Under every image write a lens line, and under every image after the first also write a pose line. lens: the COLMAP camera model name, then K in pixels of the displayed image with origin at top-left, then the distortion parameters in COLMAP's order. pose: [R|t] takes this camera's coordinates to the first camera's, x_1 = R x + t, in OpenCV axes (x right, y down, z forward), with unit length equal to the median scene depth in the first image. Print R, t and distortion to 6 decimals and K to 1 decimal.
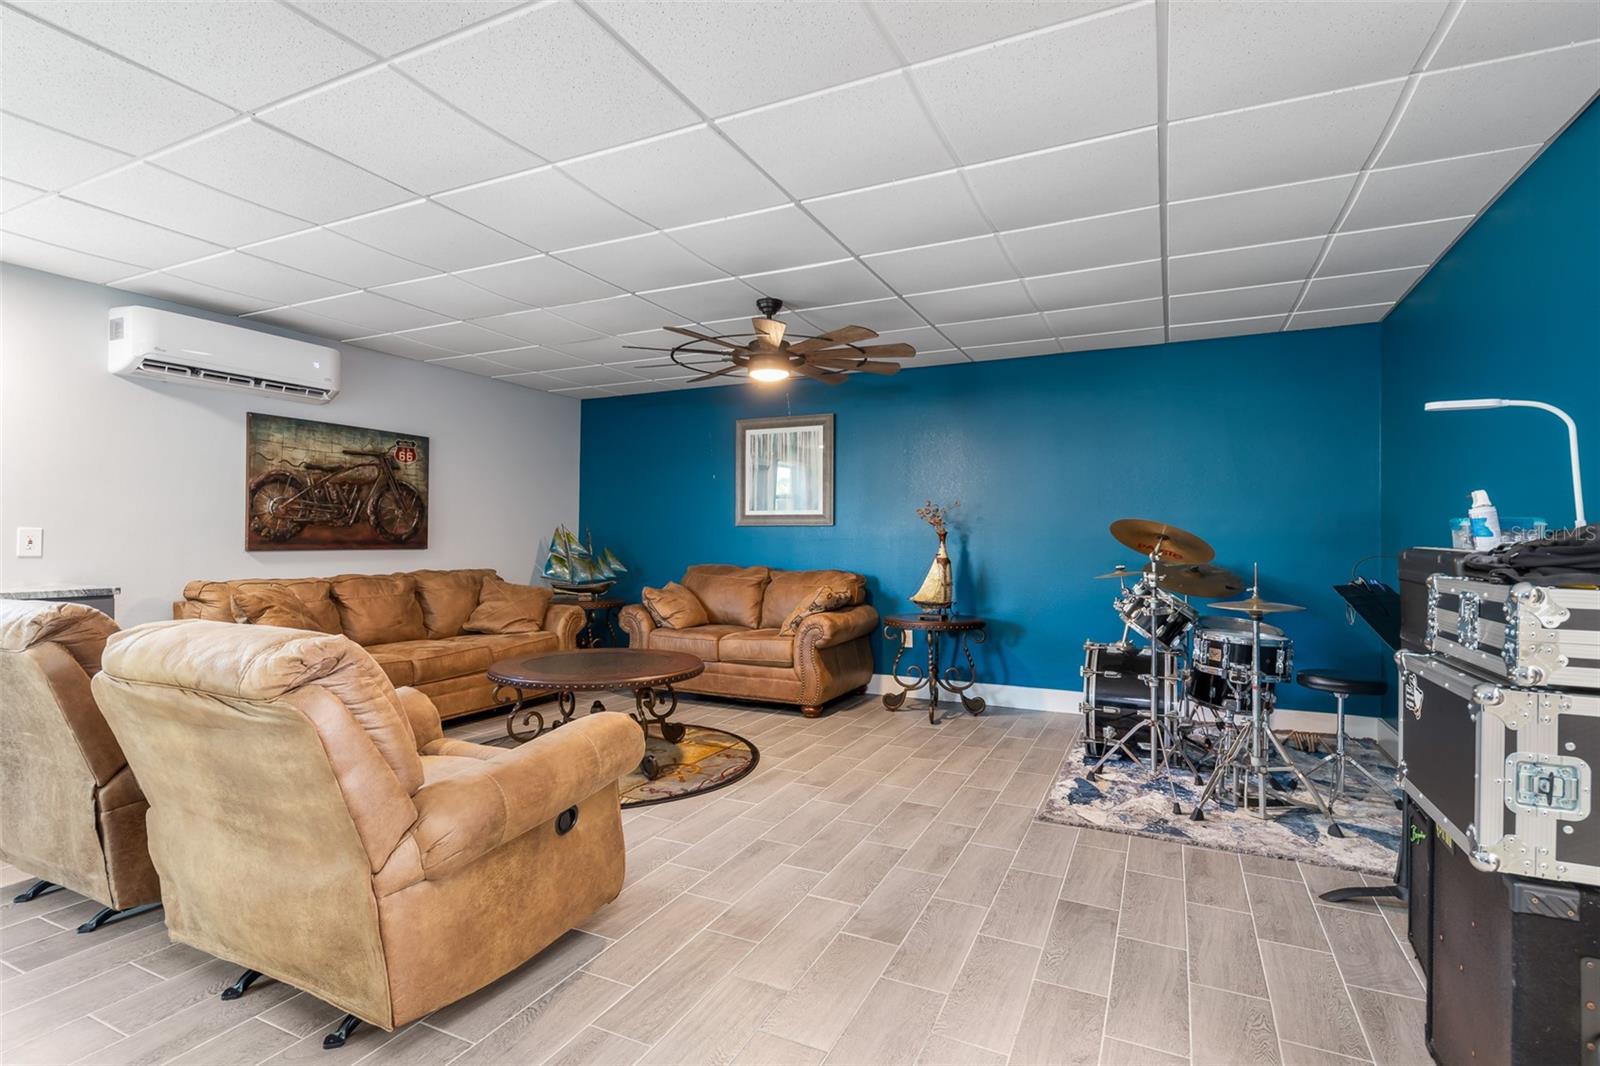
lens RADIAL K [[781.4, 0, 794.4], [0, 781.4, 534.9], [0, 0, 1]] dist [0.001323, -0.000976]
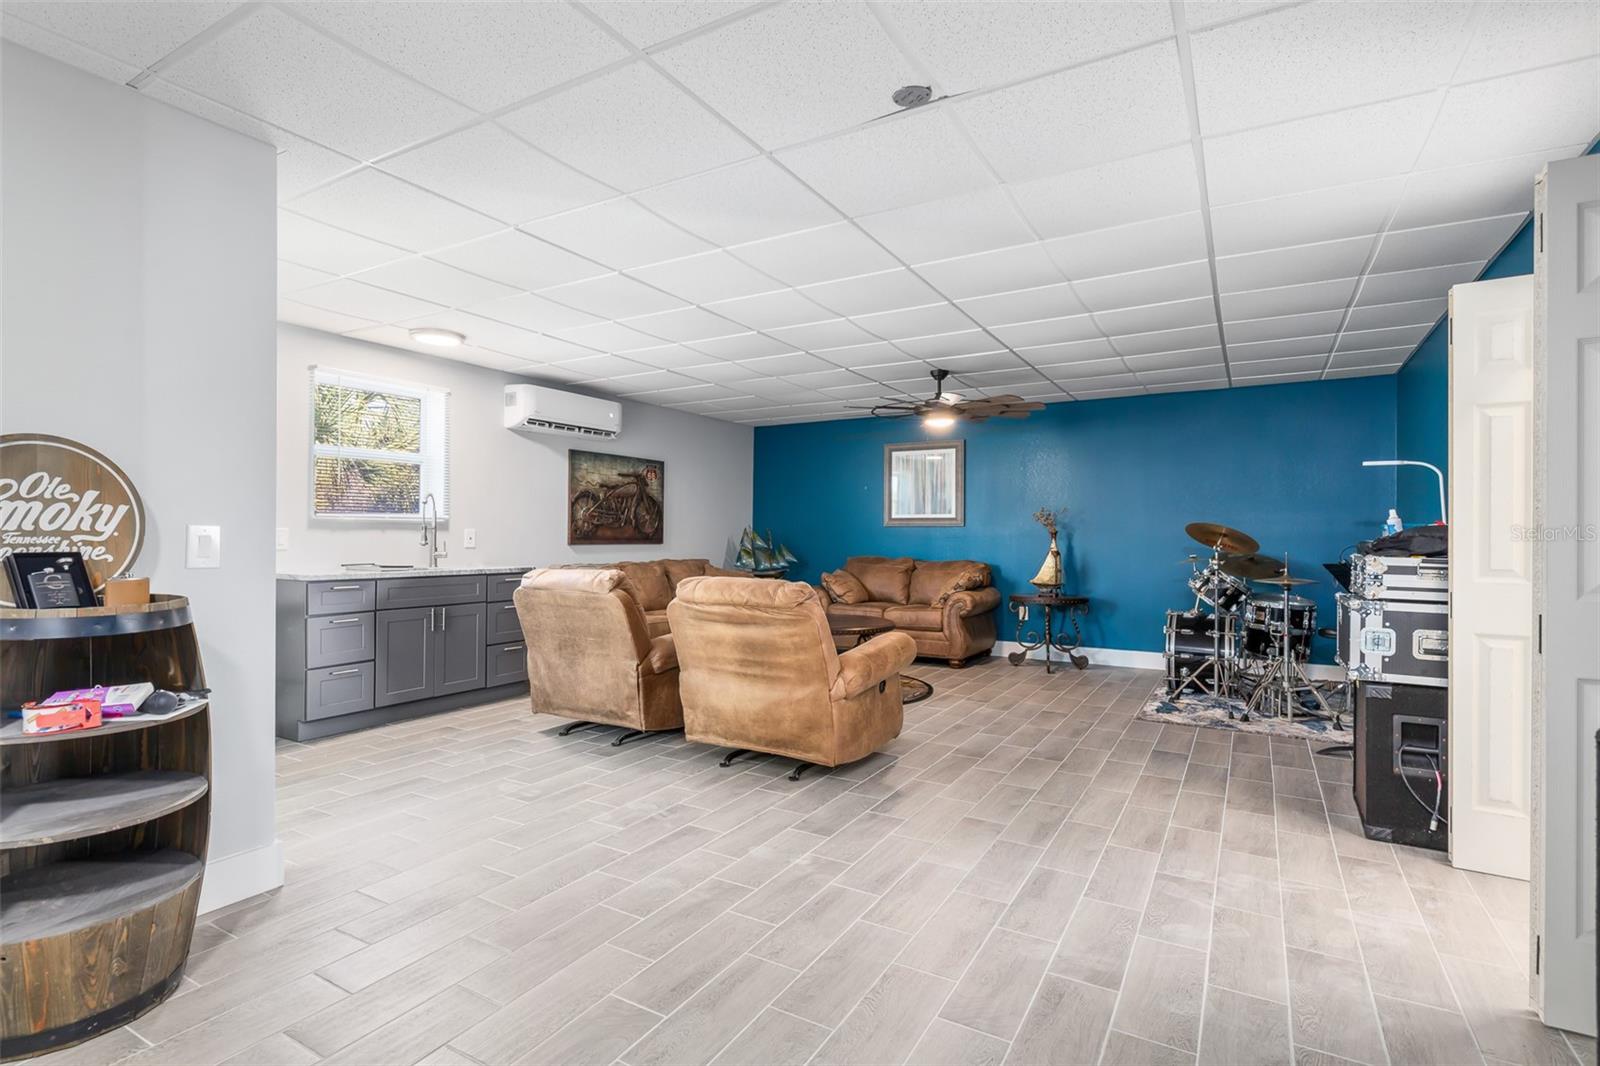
lens RADIAL K [[788.1, 0, 791.0], [0, 788.1, 536.9], [0, 0, 1]] dist [0.001278, -0.000061]
pose [[0.996512, -0.000270, -0.083451, -0.183802], [0.000673, 0.999988, 0.004800, -0.000876], [0.083449, -0.004839, 0.996500, -0.468716]]
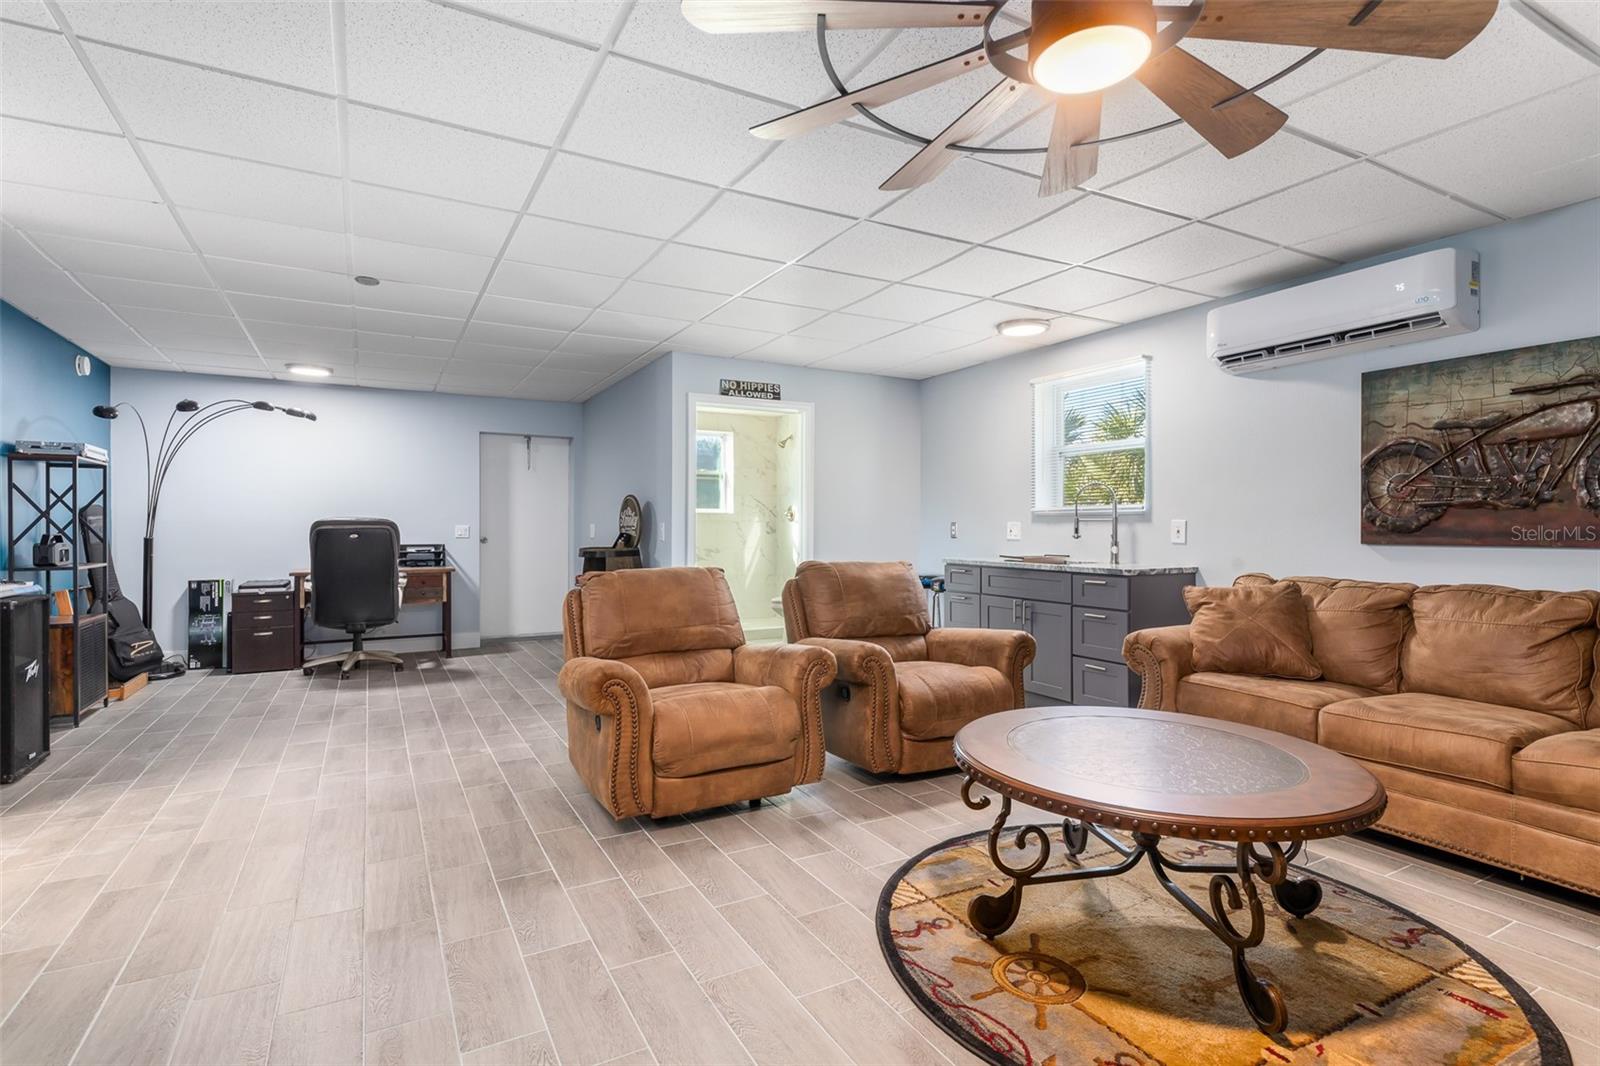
lens RADIAL K [[781.4, 0, 794.4], [0, 781.4, 534.9], [0, 0, 1]] dist [0.001323, -0.000976]
pose [[-0.585143, 0.002848, -0.810925, 0.335904], [-0.001192, 0.999990, 0.004372, 0.008951], [0.810929, 0.003525, -0.585134, 1.096627]]
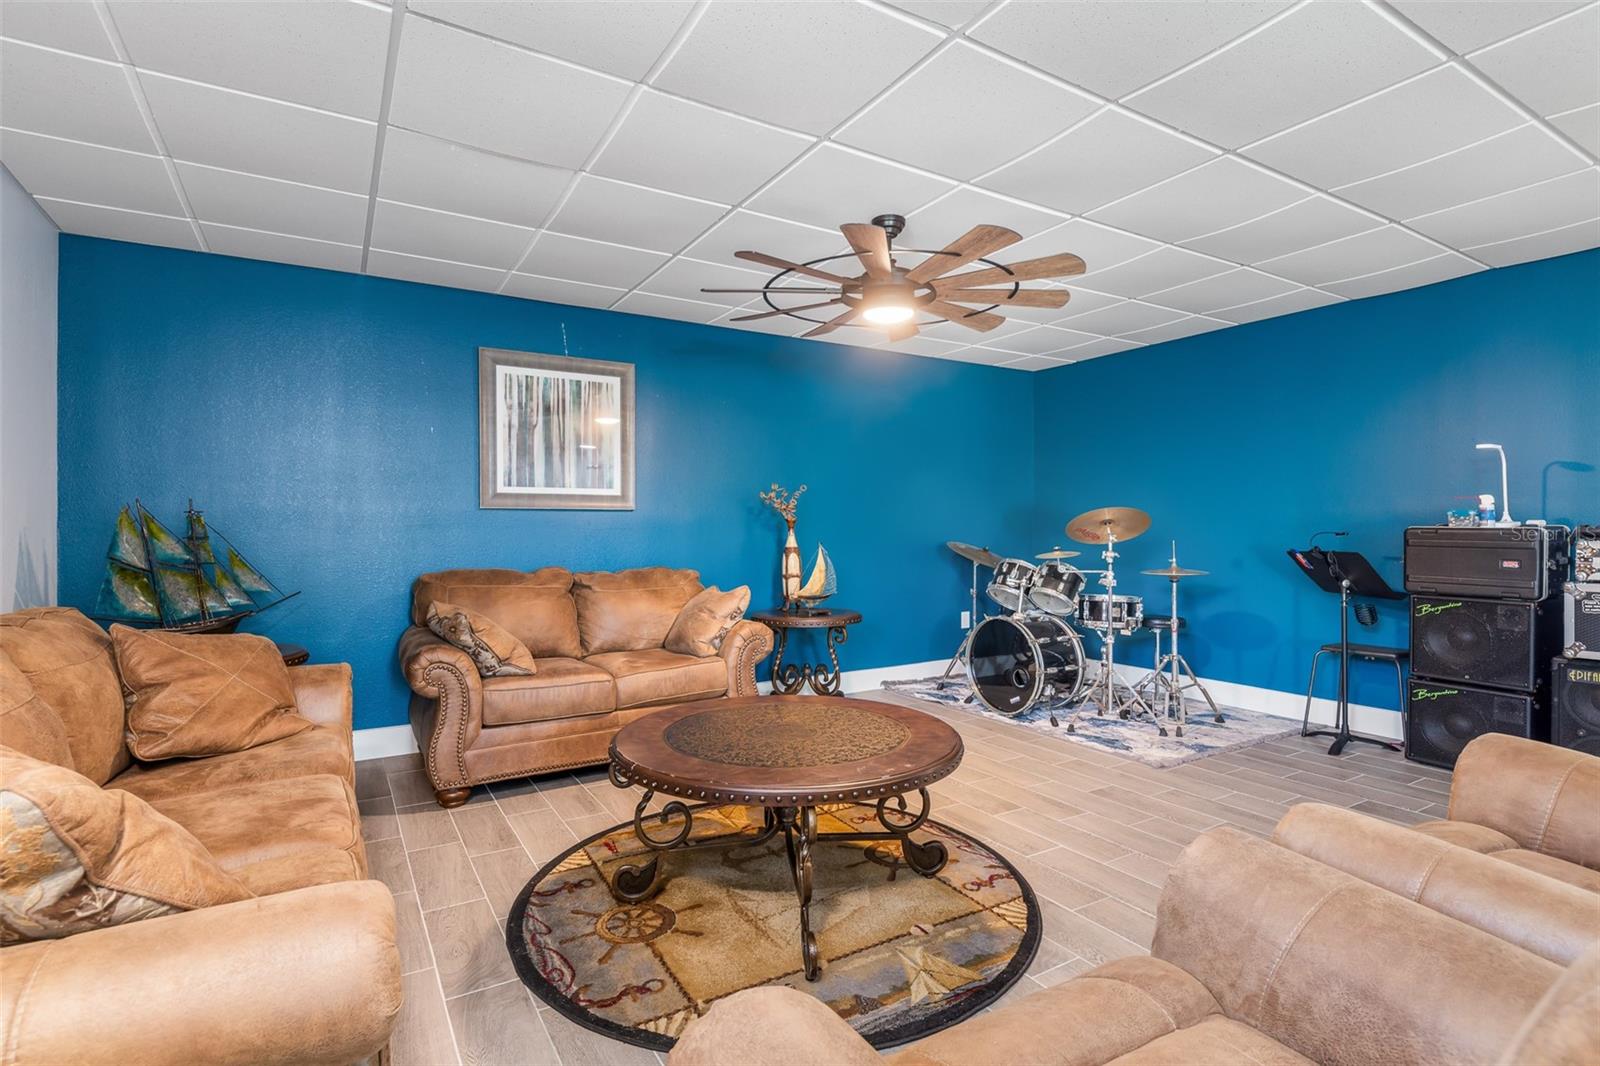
lens RADIAL K [[774.0, 0, 800.0], [0, 774.0, 533.0], [0, 0, 1]] dist [0.001153, 0.000056]
pose [[0.544256, -0.012651, 0.838824, -0.729796], [0.003106, 0.999910, 0.013065, 0.001734], [-0.838914, -0.004506, 0.544246, 0.651550]]
